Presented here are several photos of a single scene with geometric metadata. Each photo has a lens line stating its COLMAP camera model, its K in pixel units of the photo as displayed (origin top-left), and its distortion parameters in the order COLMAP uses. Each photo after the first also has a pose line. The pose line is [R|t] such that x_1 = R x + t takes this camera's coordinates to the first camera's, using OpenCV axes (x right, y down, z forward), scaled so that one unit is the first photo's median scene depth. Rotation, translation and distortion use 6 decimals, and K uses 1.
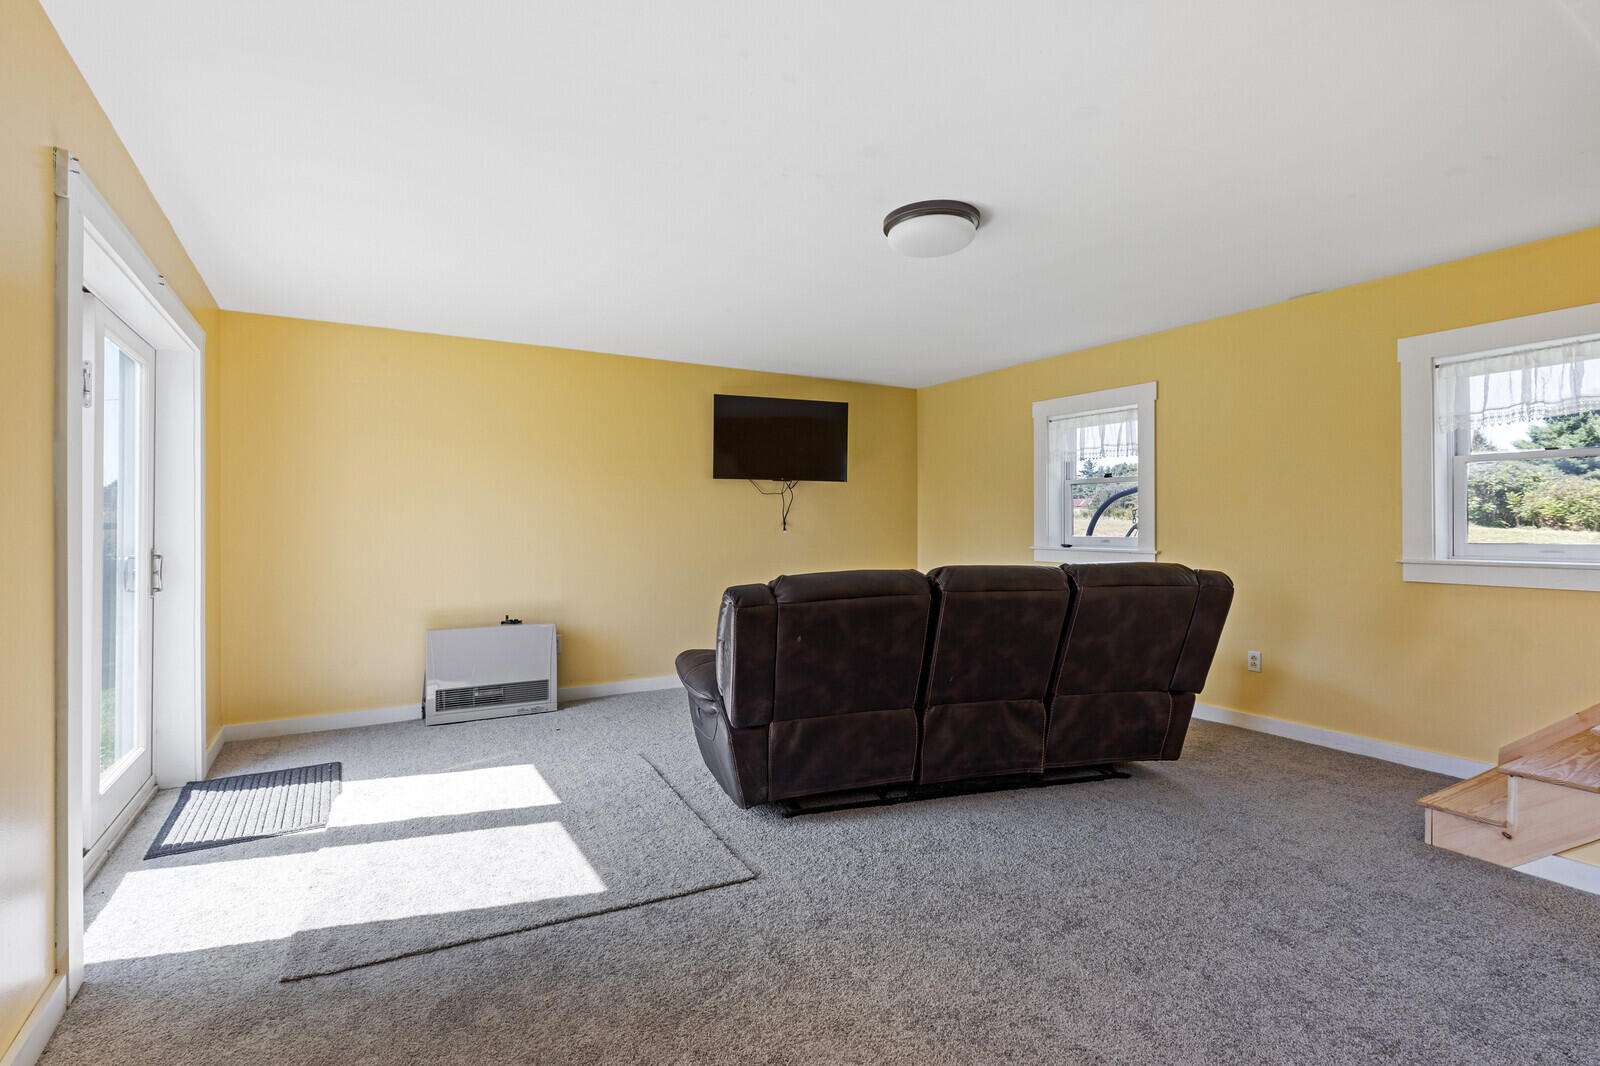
lens RADIAL K [[744.4, 0, 796.6], [0, 744.4, 526.8], [0, 0, 1]] dist [0.000044, -0.000448]
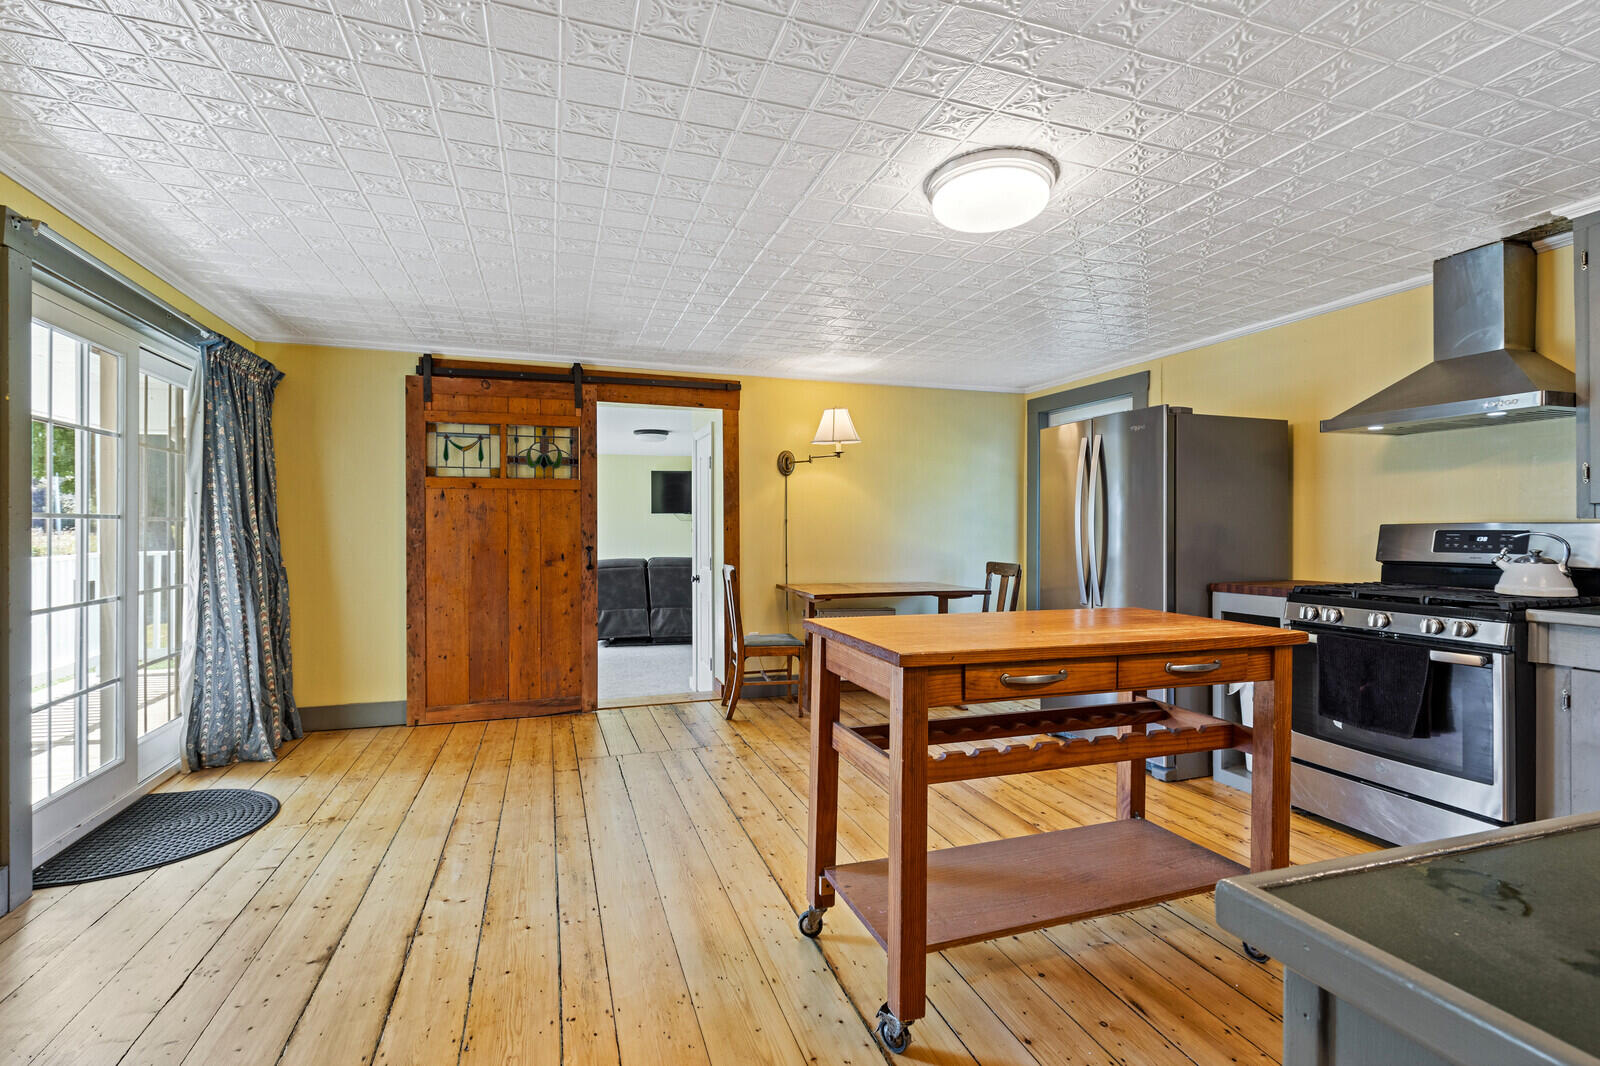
lens RADIAL K [[727.8, 0, 786.6], [0, 727.8, 526.4], [0, 0, 1]] dist [-0.001565, -0.000848]
pose [[0.974909, -0.006371, -0.222513, 1.260019], [0.006480, 0.999979, -0.000240, -0.058038], [0.222510, -0.001208, 0.974930, -1.508142]]
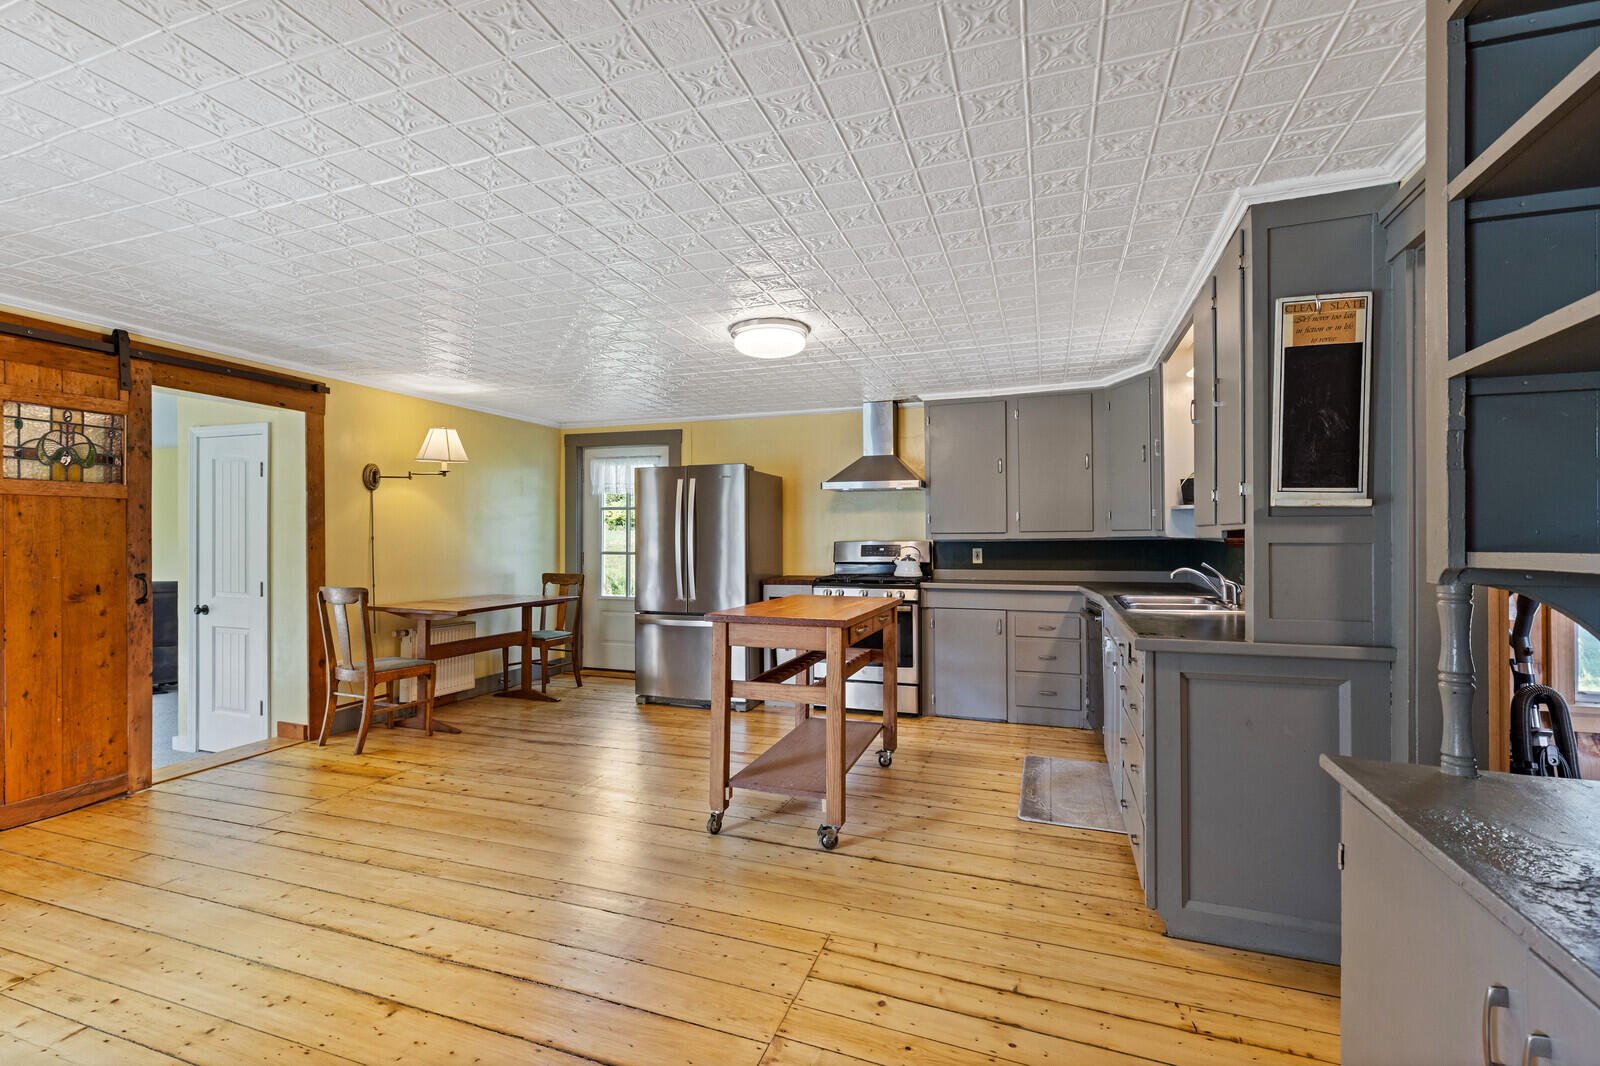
lens RADIAL K [[727.8, 0, 786.6], [0, 727.8, 526.4], [0, 0, 1]] dist [-0.001565, -0.000848]
pose [[0.772004, 0.002096, 0.635615, 0.556410], [0.003945, 0.999960, -0.008089, -0.081388], [-0.635606, 0.008752, 0.771964, -1.668798]]
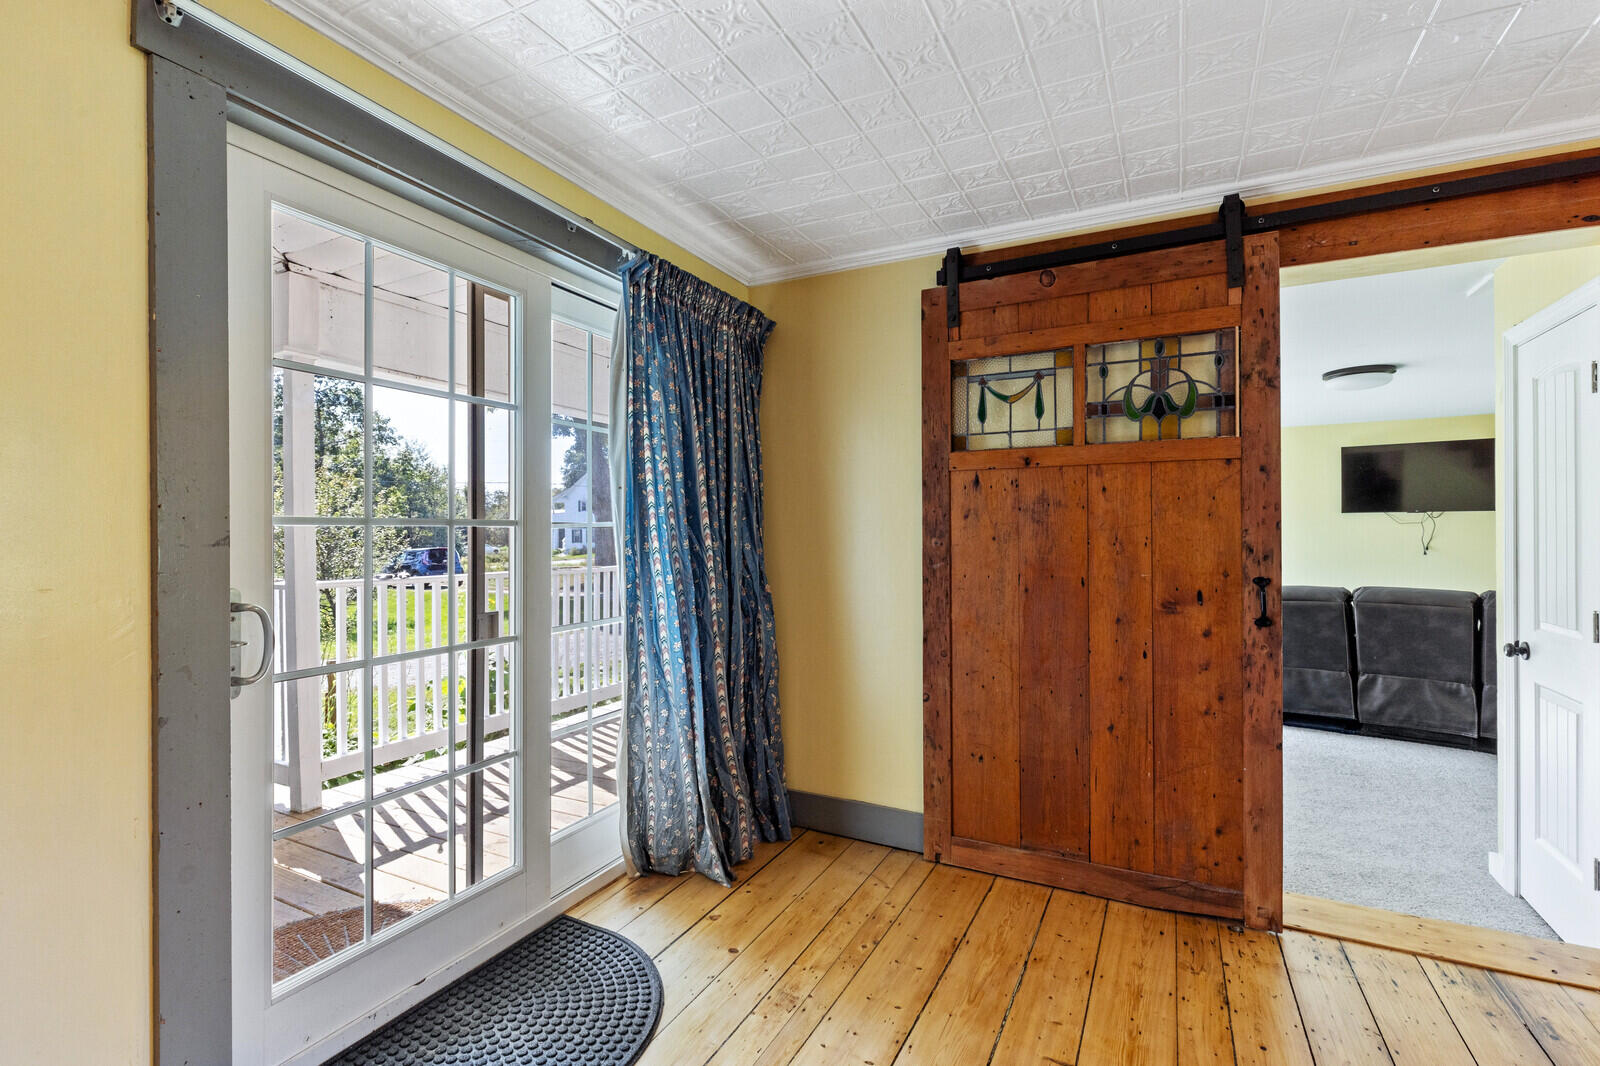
lens RADIAL K [[731.0, 0, 792.6], [0, 731.0, 533.3], [0, 0, 1]] dist [-0.002870, -0.000517]
pose [[0.522843, -0.006906, -0.852401, 0.877056], [0.006854, 0.999969, -0.003897, -0.062734], [0.852402, -0.003805, 0.522874, -0.863286]]
